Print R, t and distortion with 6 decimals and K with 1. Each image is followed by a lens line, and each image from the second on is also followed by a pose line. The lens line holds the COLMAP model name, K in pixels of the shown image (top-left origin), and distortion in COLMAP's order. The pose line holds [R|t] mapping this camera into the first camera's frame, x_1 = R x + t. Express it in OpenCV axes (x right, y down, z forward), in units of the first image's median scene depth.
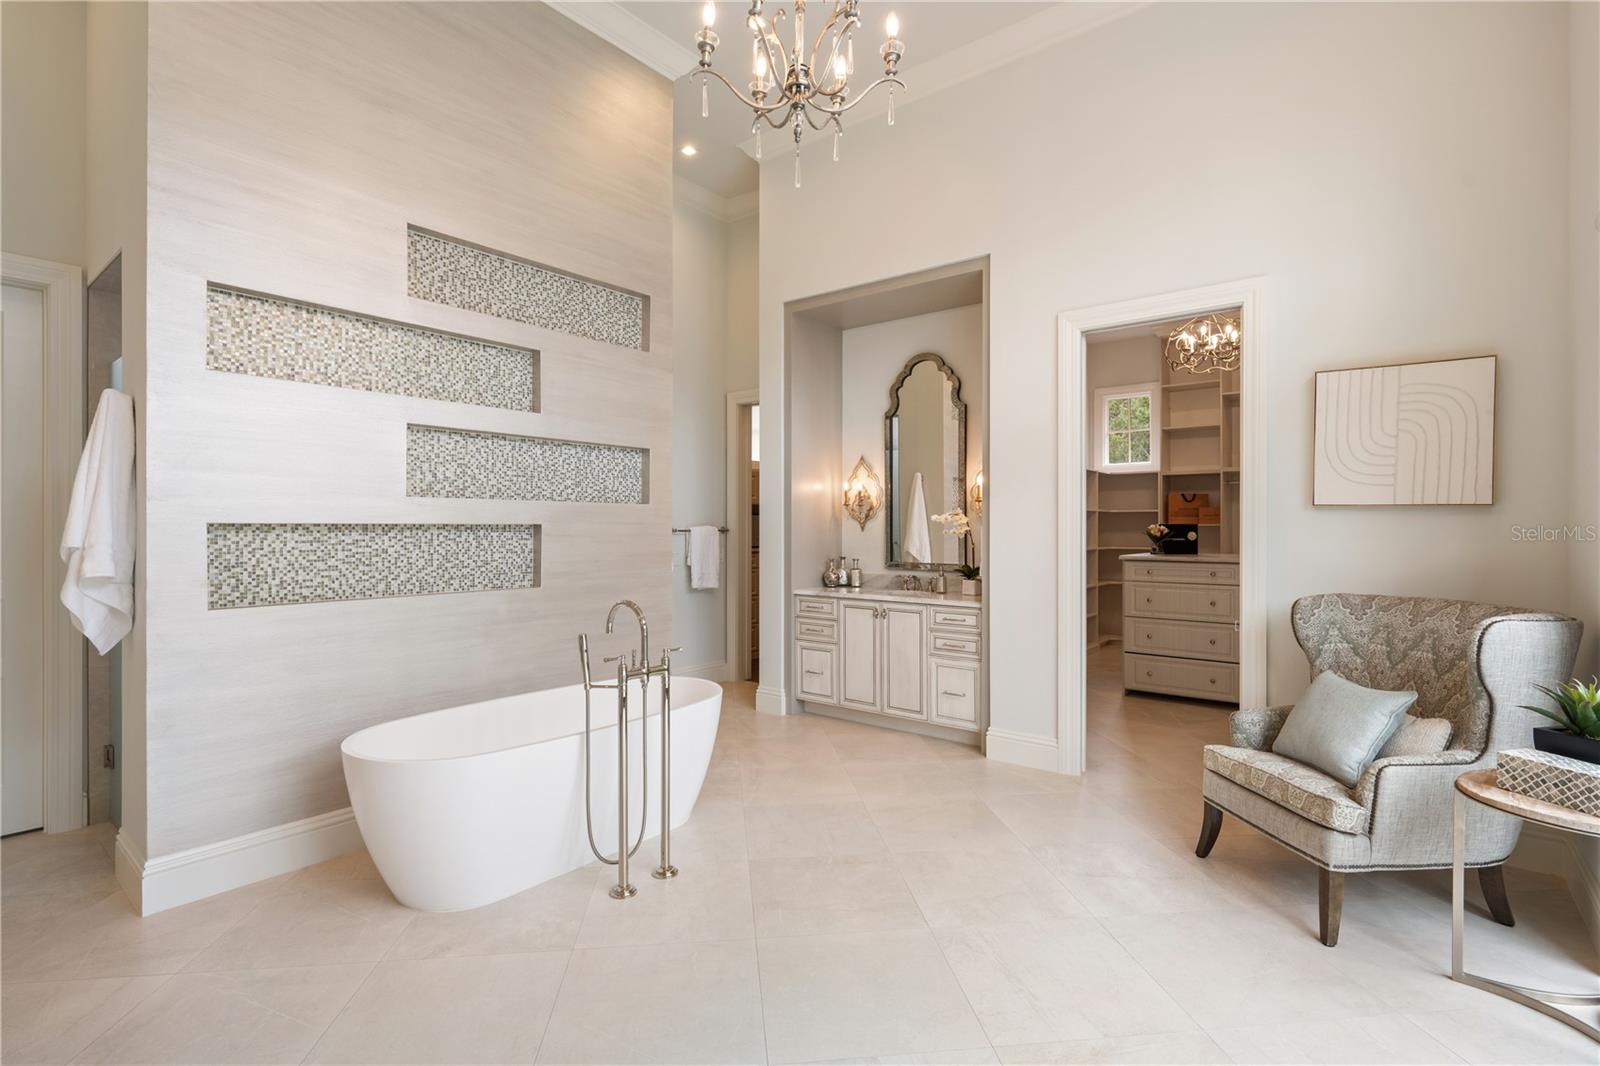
lens RADIAL K [[751.0, 0, 797.0], [0, 751.0, 530.8], [0, 0, 1]] dist [-0.000896, -0.000311]
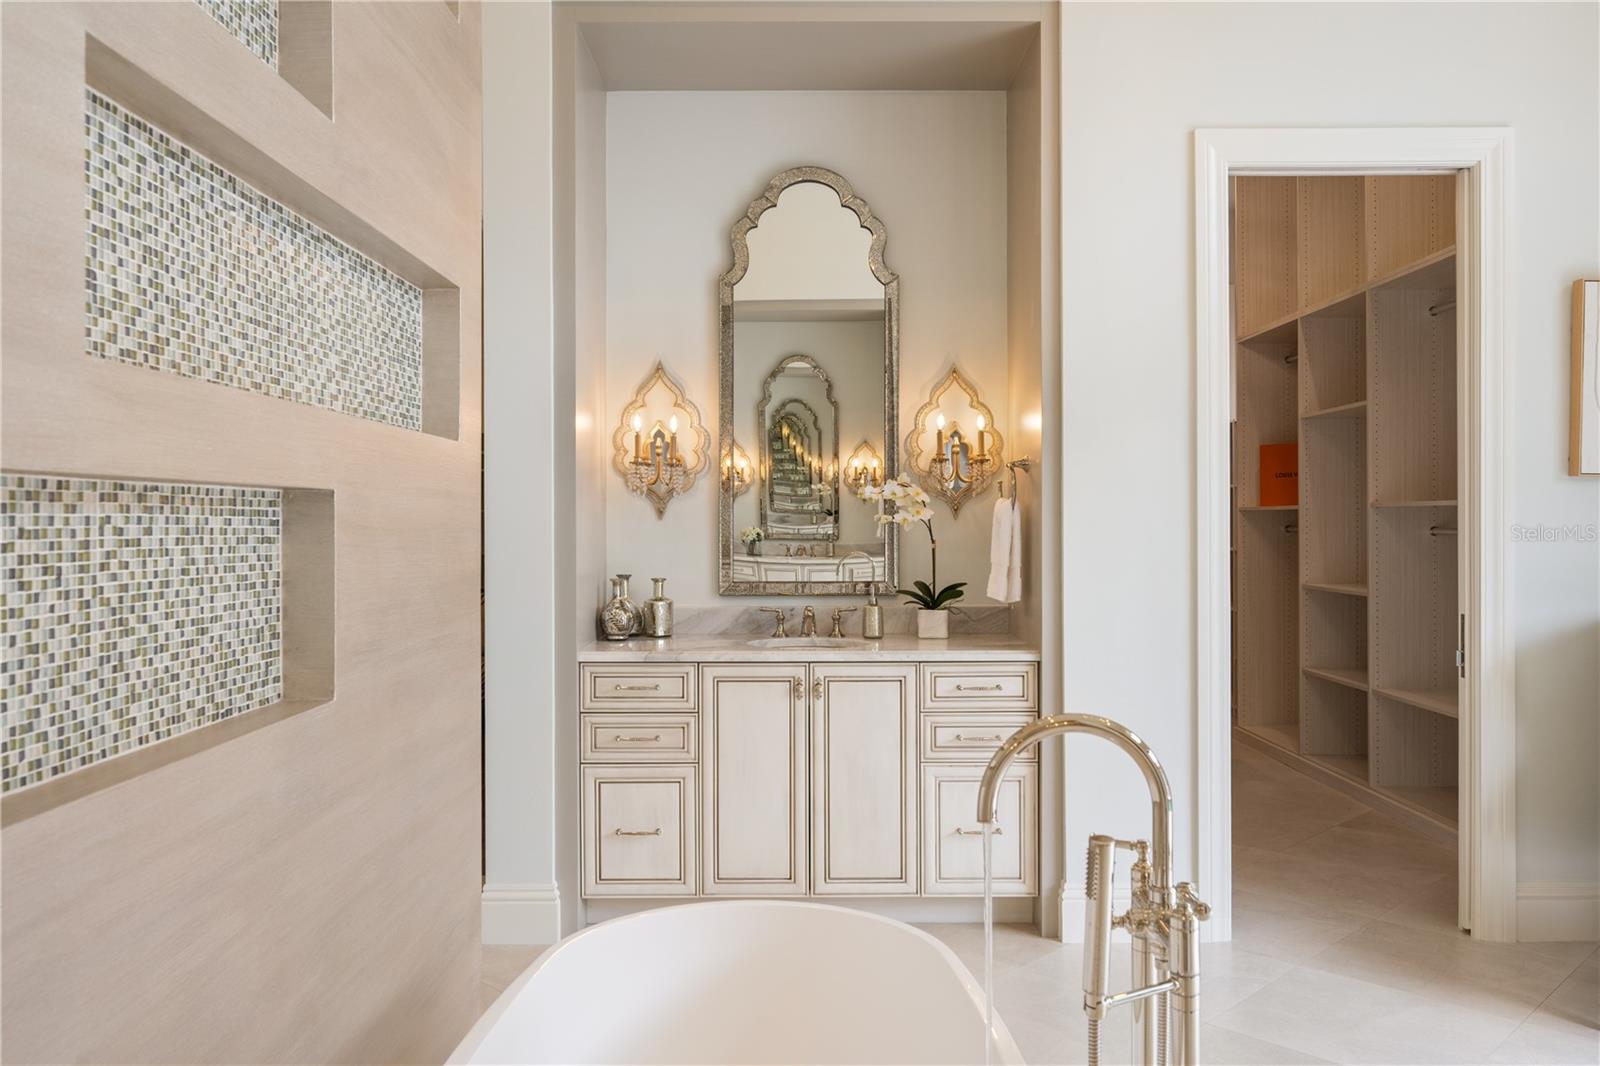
lens RADIAL K [[1244.7, 0, 809.5], [0, 1244.7, 517.8], [0, 0, 1]] dist [-0.010248, -0.004098]
pose [[0.770449, -0.001015, 0.637501, -0.433447], [0.005423, 0.999973, -0.004961, 0.004970], [-0.637479, 0.007279, 0.770433, 0.419947]]
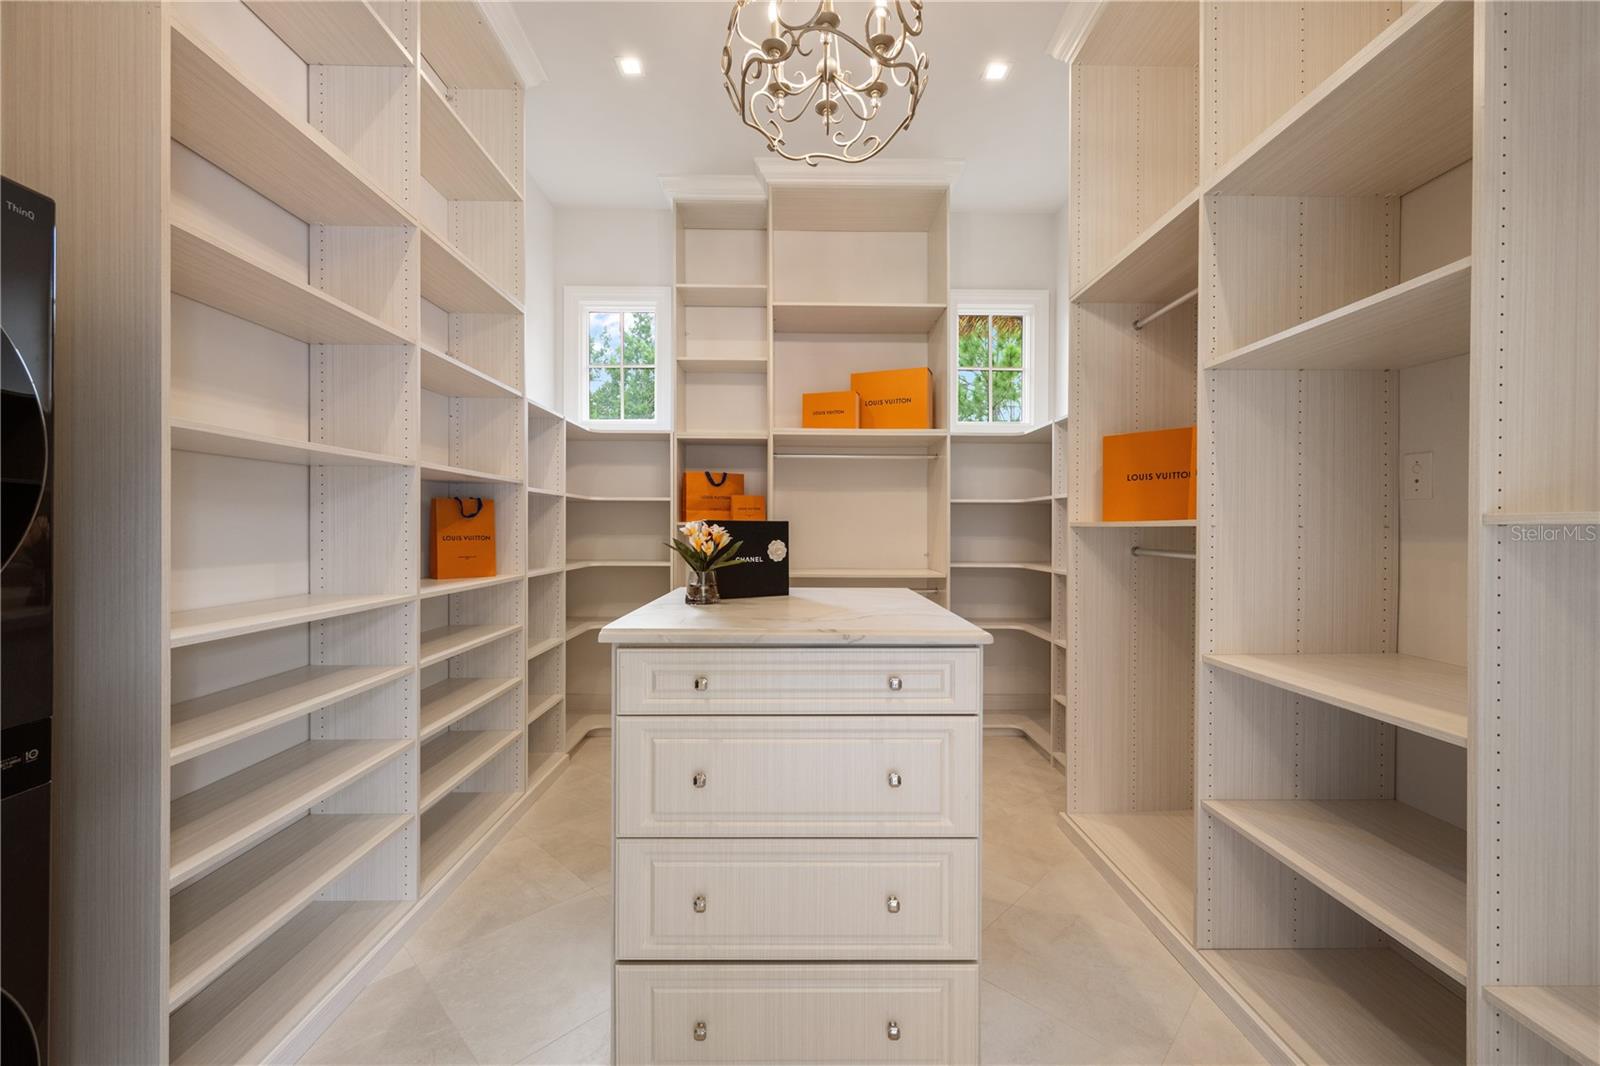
lens RADIAL K [[637.0, 0, 802.3], [0, 637.0, 532.3], [0, 0, 1]] dist [0.000491, 0.000058]
pose [[0.763500, -0.001018, 0.645807, 0.437067], [-0.001967, 0.999990, 0.003902, -0.006085], [-0.645804, -0.004249, 0.763491, 1.010154]]
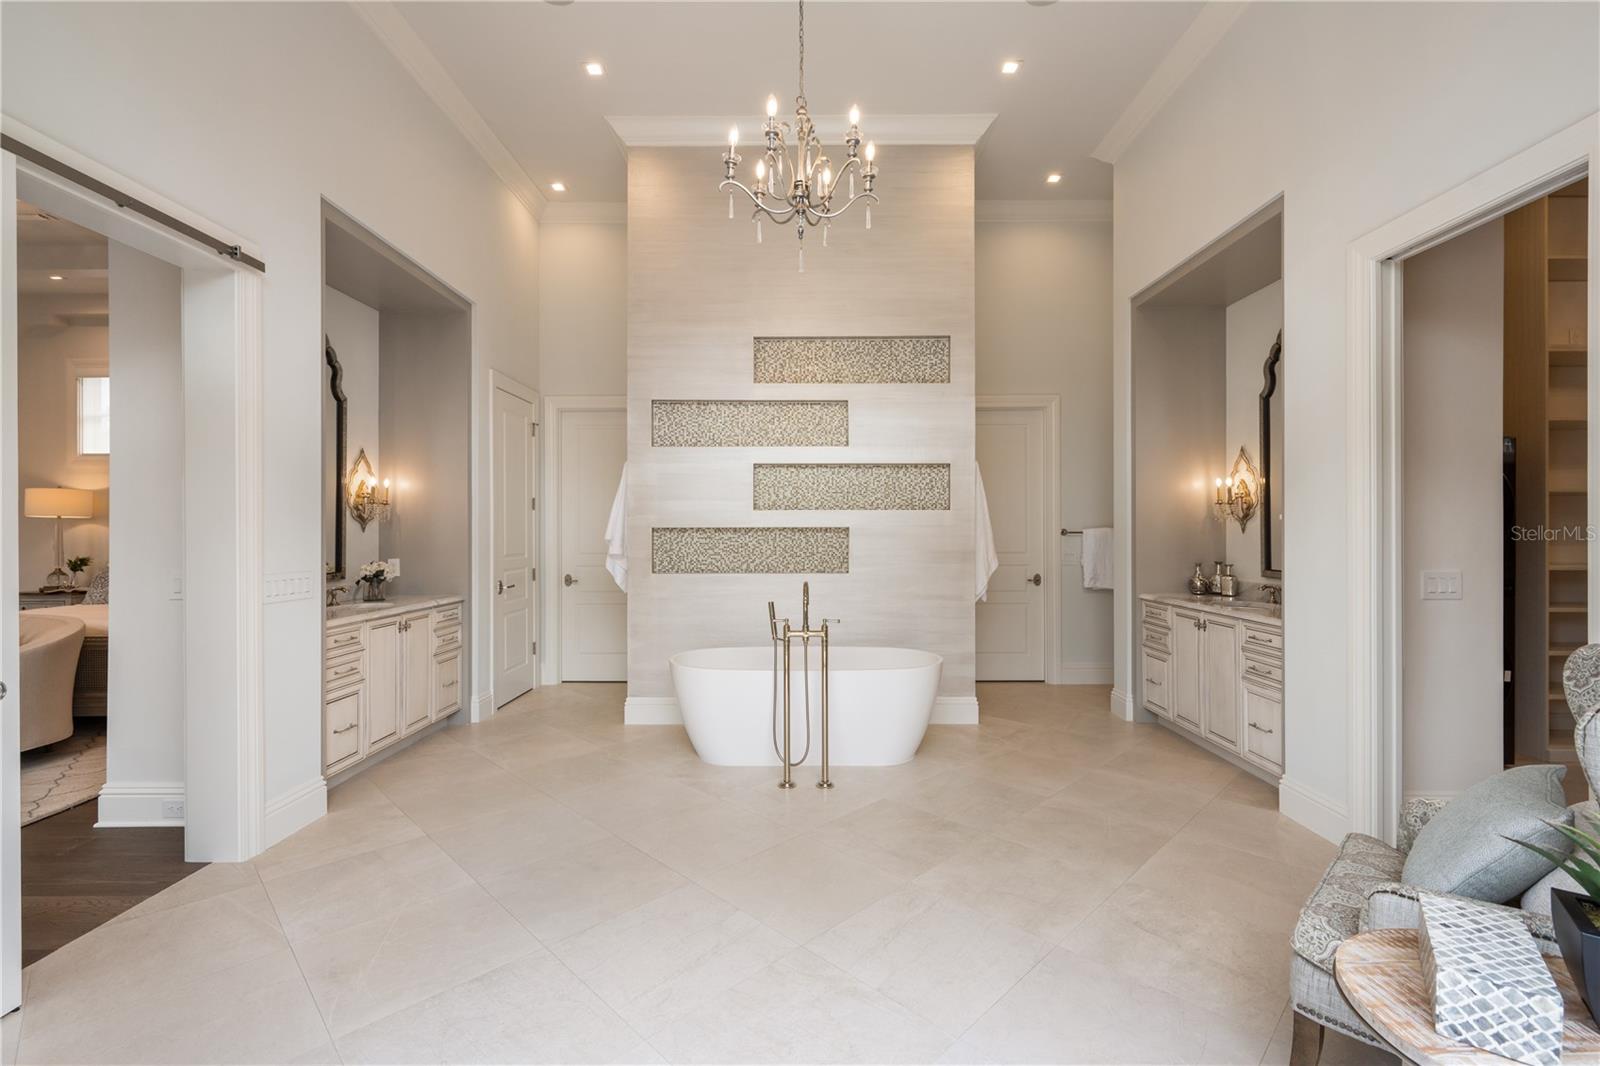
lens RADIAL K [[694.1, 0, 800.0], [0, 694.1, 530.7], [0, 0, 1]] dist [0.009735, -0.000012]
pose [[0.626998, -0.001089, -0.779020, 0.499852], [-0.001515, 0.999995, -0.002617, 0.000996], [0.779019, 0.002821, 0.626994, 0.116354]]
